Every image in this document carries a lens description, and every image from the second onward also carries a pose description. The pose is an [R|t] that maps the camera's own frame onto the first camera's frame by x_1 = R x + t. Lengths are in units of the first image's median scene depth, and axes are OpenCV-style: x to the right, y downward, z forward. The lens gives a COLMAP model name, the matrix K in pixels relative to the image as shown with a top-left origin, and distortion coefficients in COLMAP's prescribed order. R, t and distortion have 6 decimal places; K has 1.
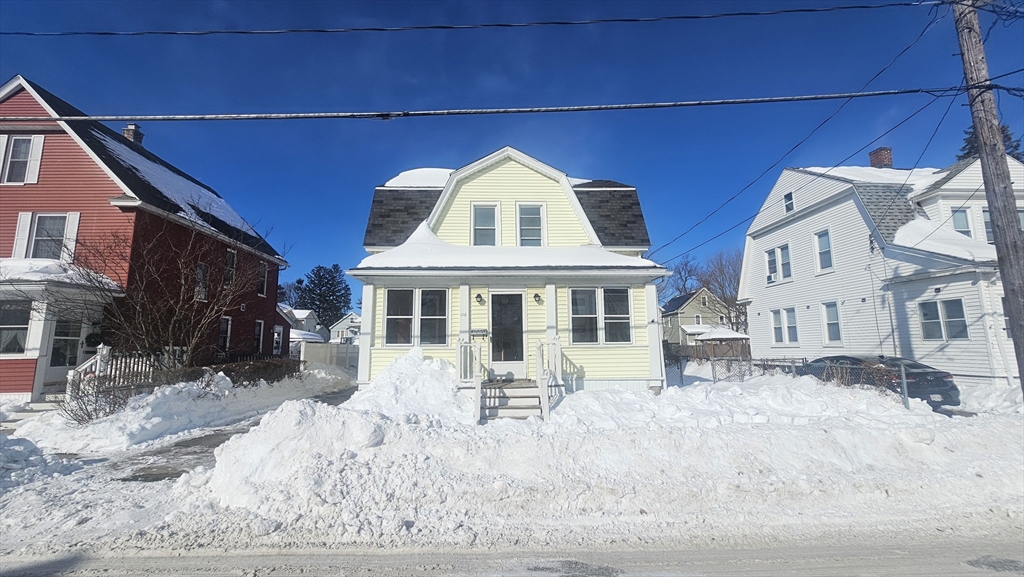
lens RADIAL K [[418.6, 0, 509.4], [0, 418.6, 293.7], [0, 0, 1]] dist [0.000472, 0.000338]
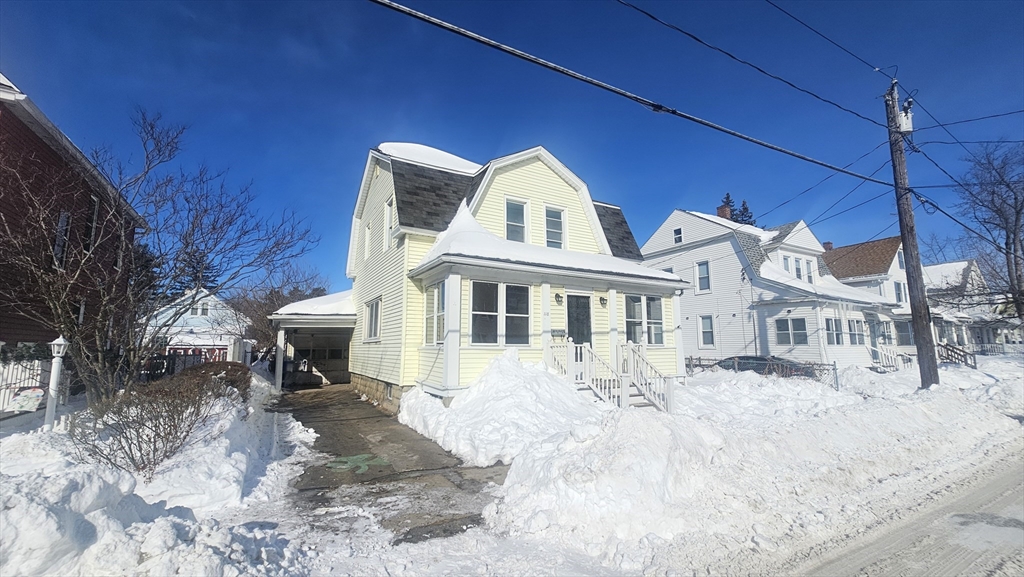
lens RADIAL K [[418.6, 0, 509.4], [0, 418.6, 293.7], [0, 0, 1]] dist [0.000472, 0.000338]
pose [[0.881391, 0.067917, 0.467479, -0.518298], [-0.066906, 0.997582, -0.018788, 0.022270], [-0.467625, -0.014717, 0.883804, 0.152879]]
